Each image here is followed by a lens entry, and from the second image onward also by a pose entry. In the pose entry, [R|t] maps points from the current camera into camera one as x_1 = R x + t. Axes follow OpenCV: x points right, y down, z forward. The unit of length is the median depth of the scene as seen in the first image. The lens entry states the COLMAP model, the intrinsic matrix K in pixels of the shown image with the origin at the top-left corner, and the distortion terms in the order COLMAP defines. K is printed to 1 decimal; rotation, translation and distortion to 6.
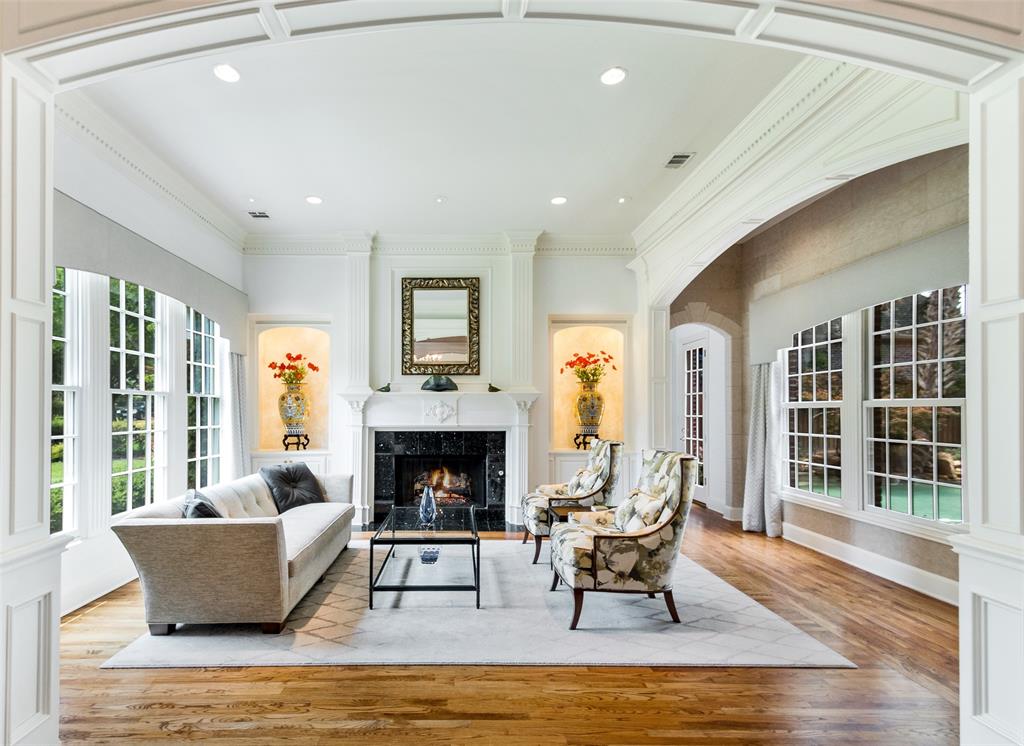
lens RADIAL K [[530.2, 0, 474.6], [0, 530.2, 397.8], [0, 0, 1]] dist [0.041931, 0.000012]
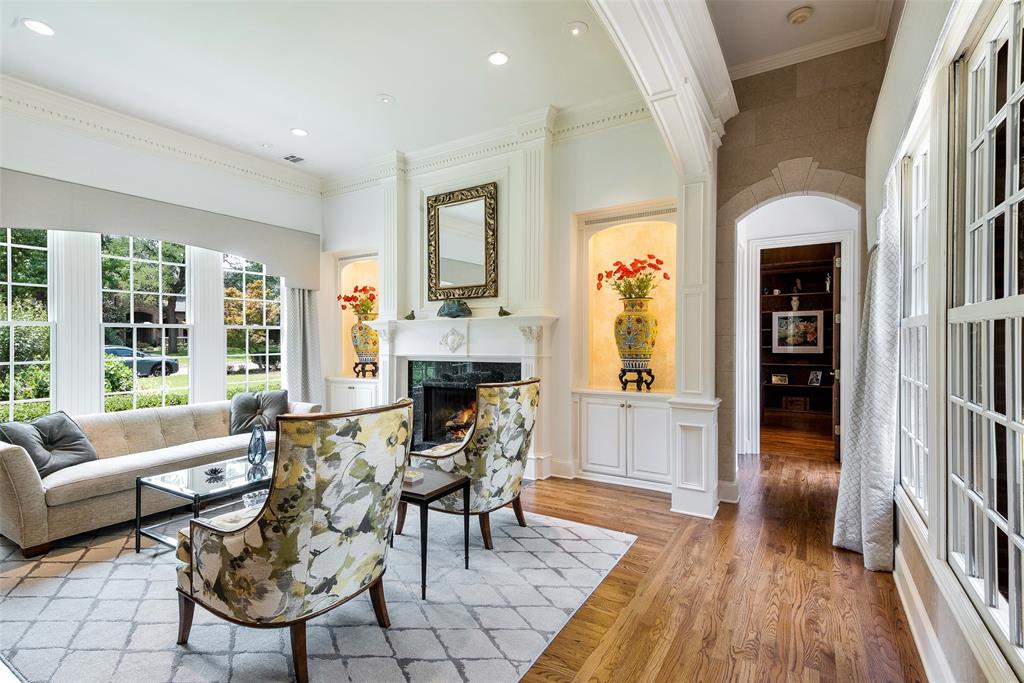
lens RADIAL K [[498.3, 0, 514.7], [0, 498.3, 338.5], [0, 0, 1]] dist [0.061191, -0.024090]
pose [[0.843667, -0.007673, -0.536812, 0.471983], [0.018976, 0.999699, 0.015535, 0.012327], [0.536531, -0.023293, 0.843559, 0.341651]]
